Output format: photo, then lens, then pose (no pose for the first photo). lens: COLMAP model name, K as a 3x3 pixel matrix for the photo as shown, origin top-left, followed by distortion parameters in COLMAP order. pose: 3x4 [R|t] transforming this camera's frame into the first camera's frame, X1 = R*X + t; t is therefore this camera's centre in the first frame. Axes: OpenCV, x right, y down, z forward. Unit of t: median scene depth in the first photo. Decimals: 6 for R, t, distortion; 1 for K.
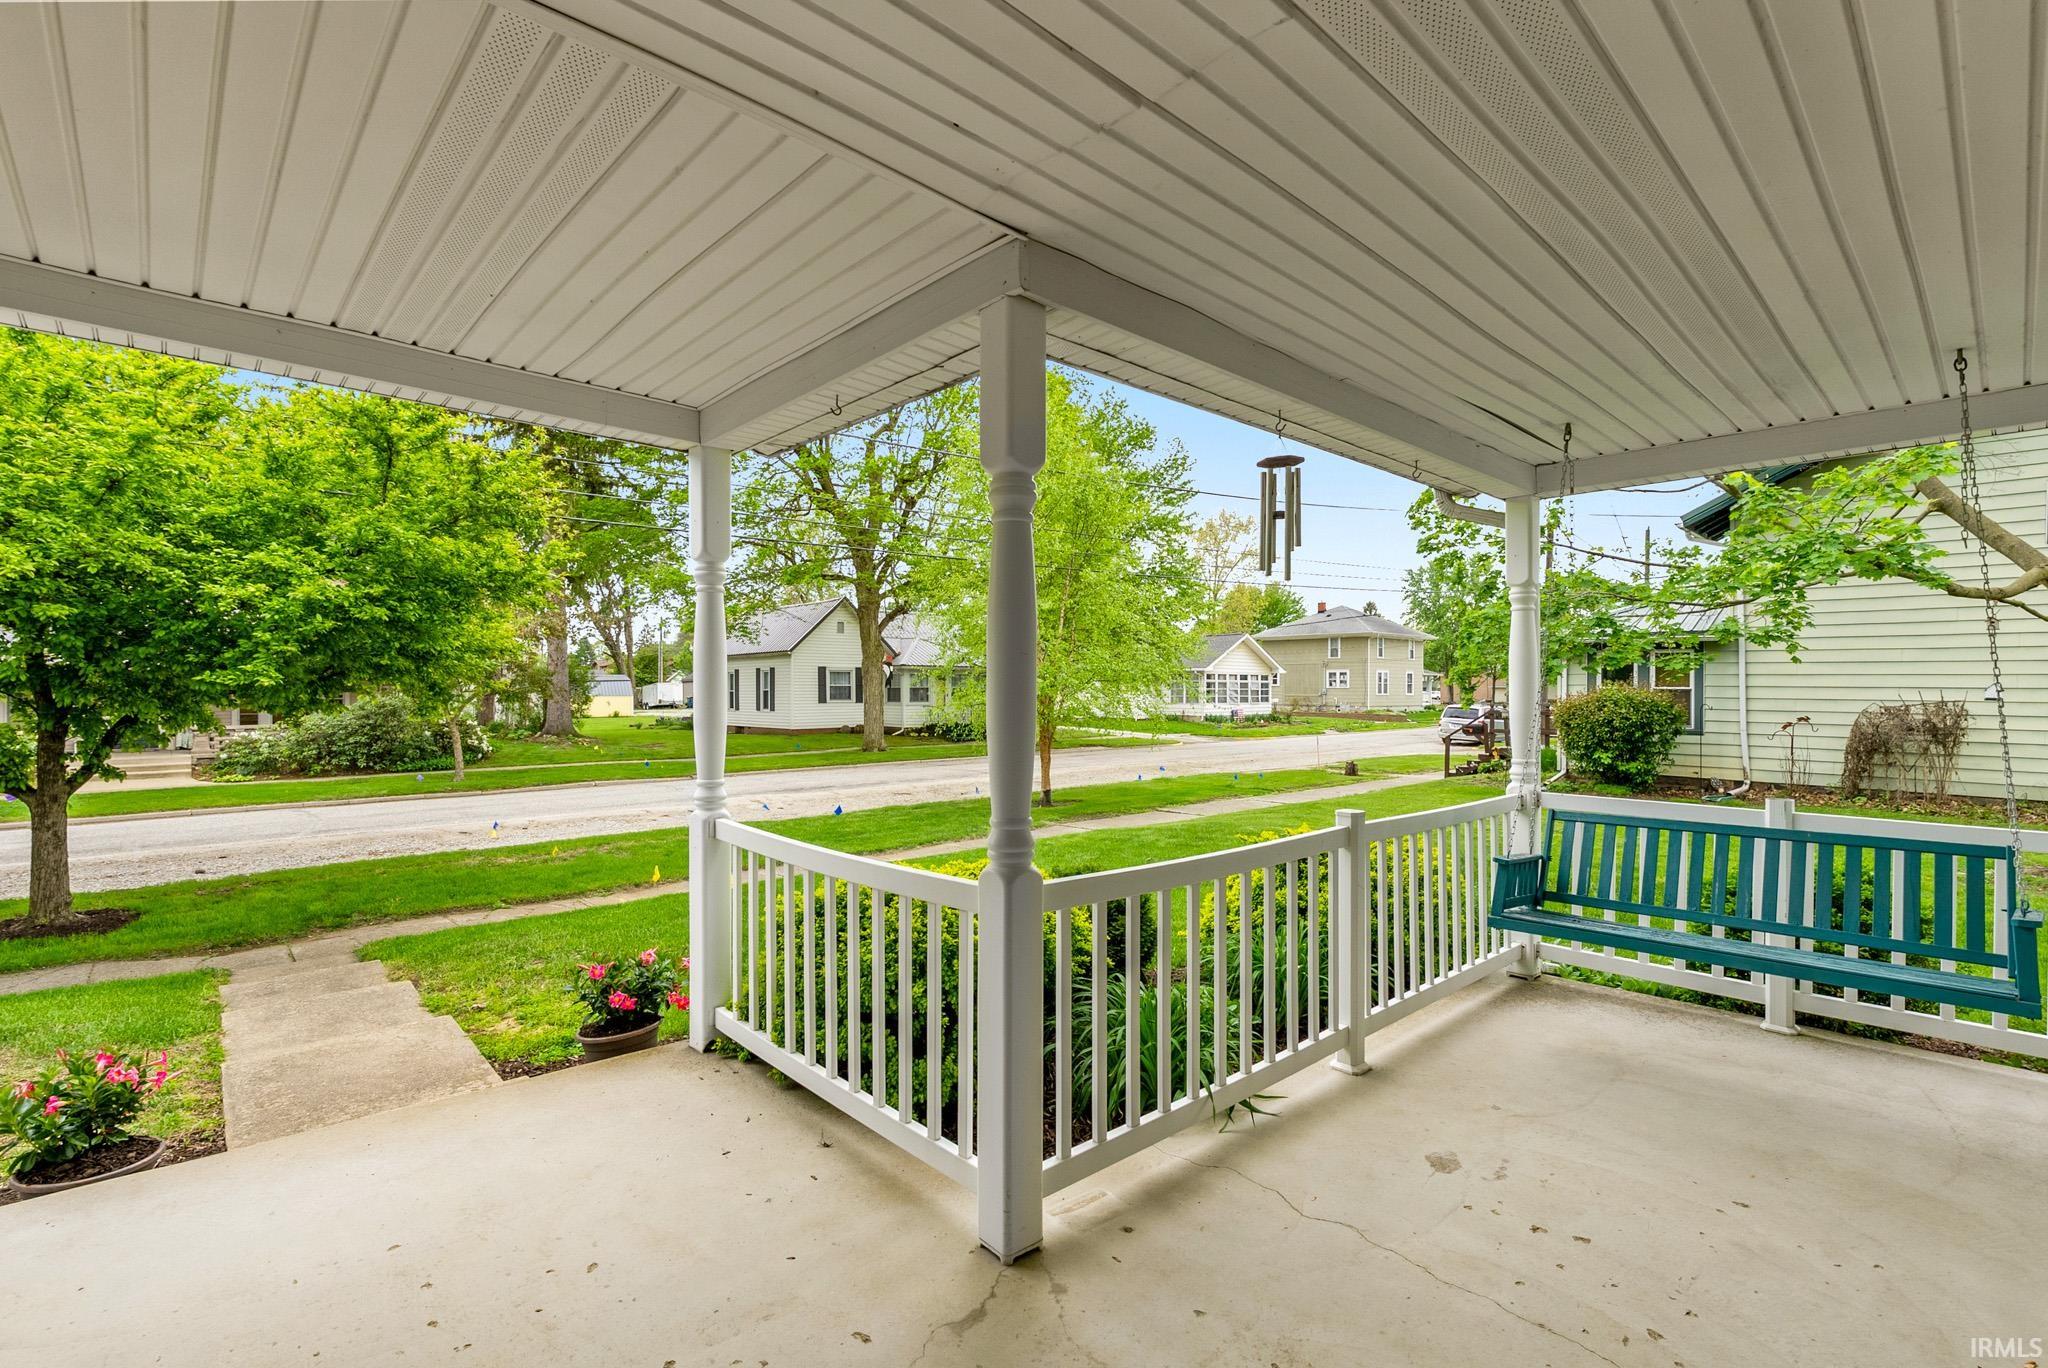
lens RADIAL K [[924.4, 0, 1024.3], [0, 924.4, 687.3], [0, 0, 1]] dist [-0.008407, -0.000321]
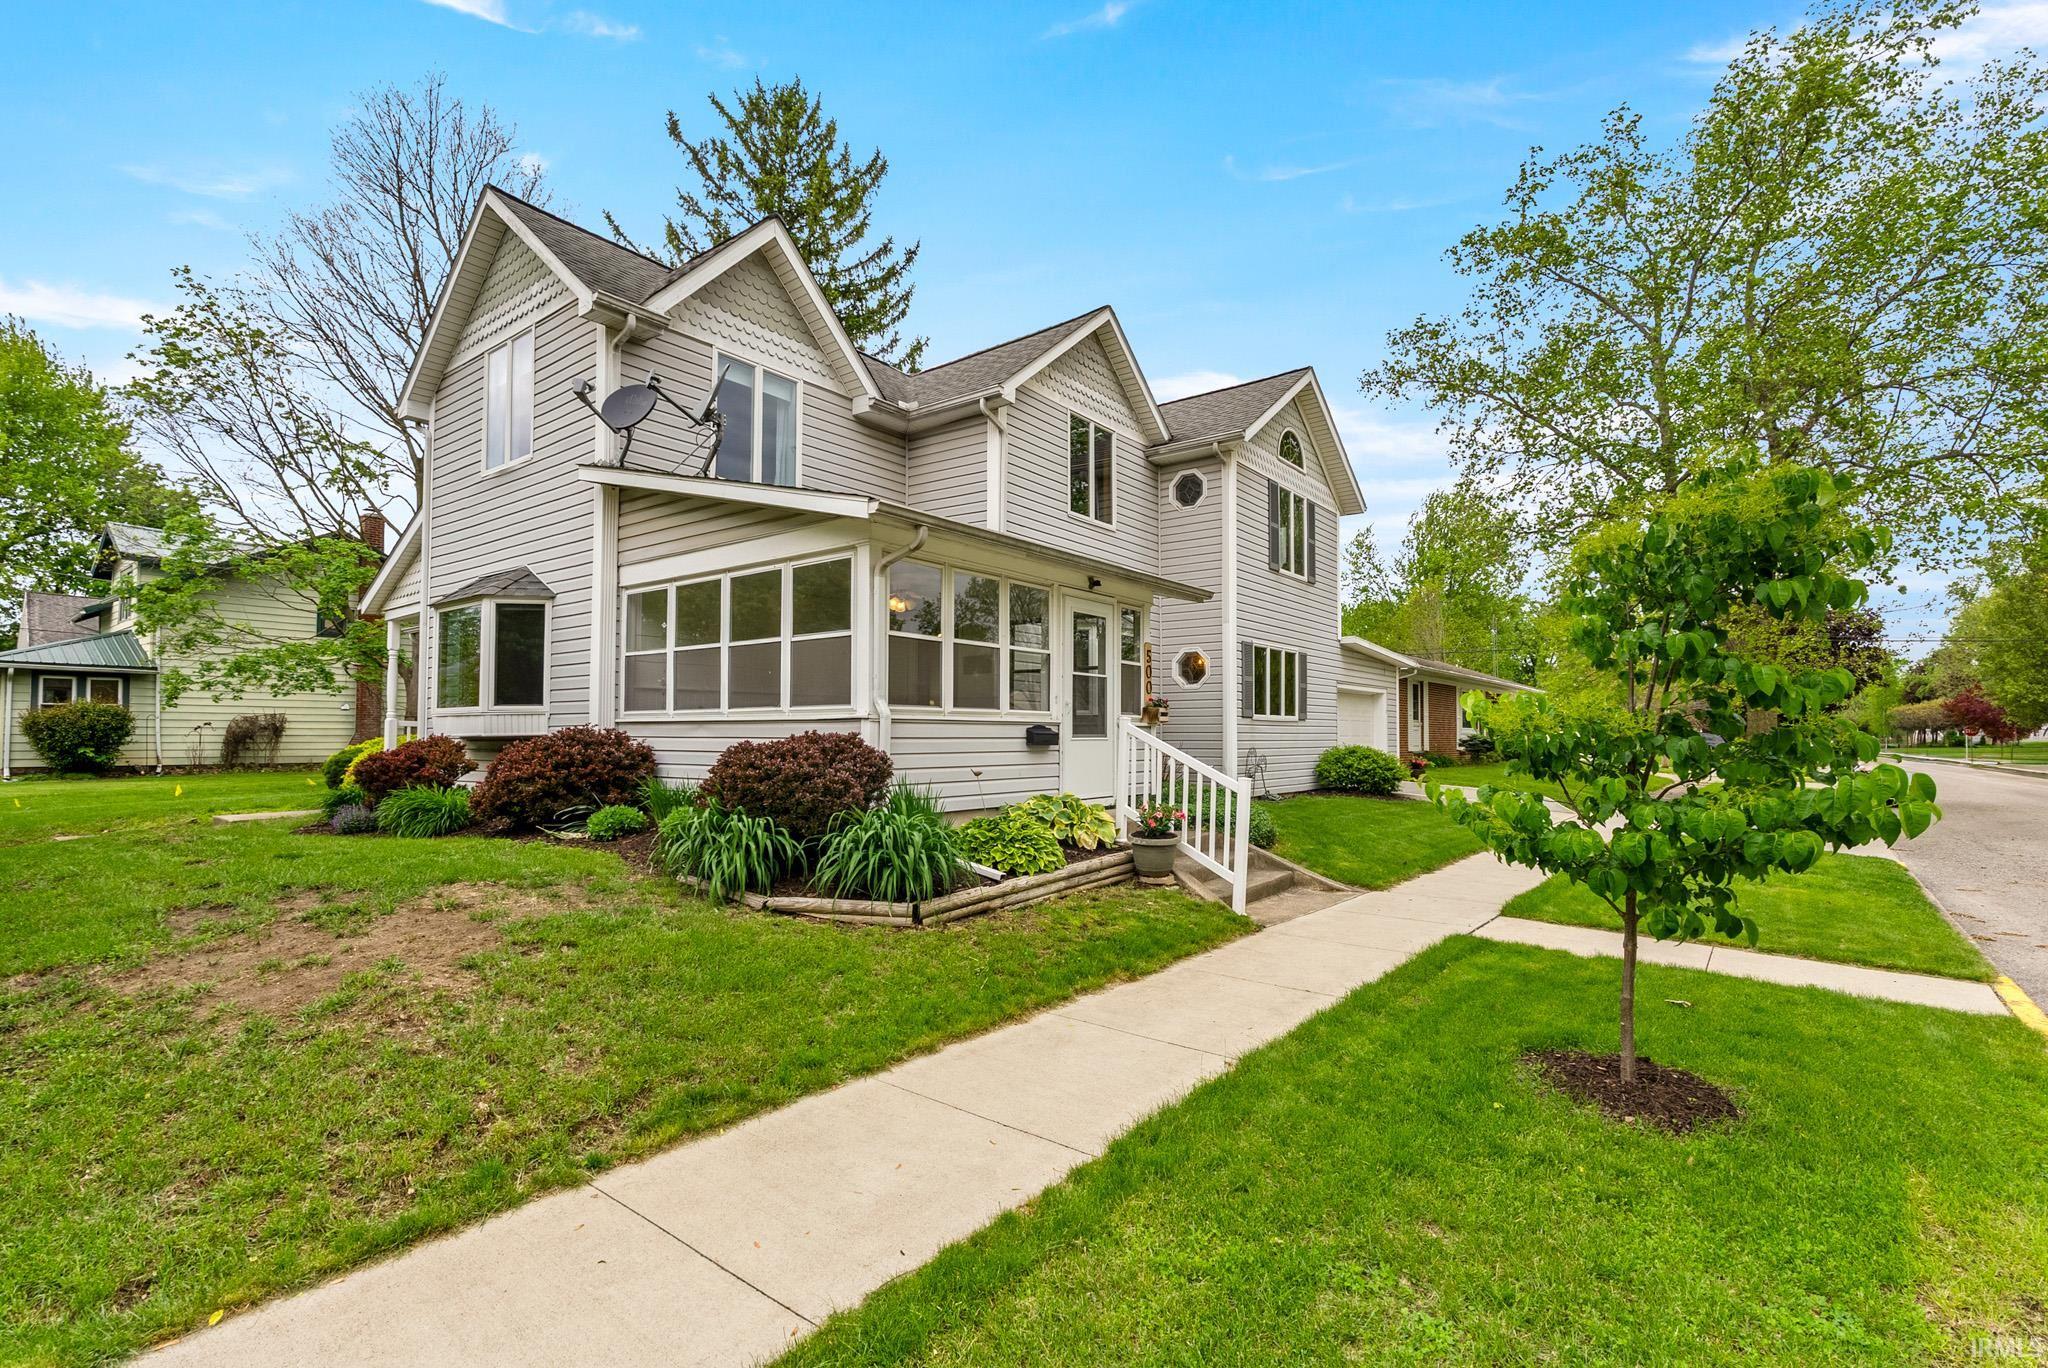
lens RADIAL K [[924.4, 0, 1022.4], [0, 924.4, 693.8], [0, 0, 1]] dist [-0.008407, -0.000321]
pose [[-0.157723, 0.027193, 0.987109, -1.017954], [-0.007869, 0.999554, -0.028794, 0.015796], [-0.987452, -0.012309, -0.157439, -0.196078]]
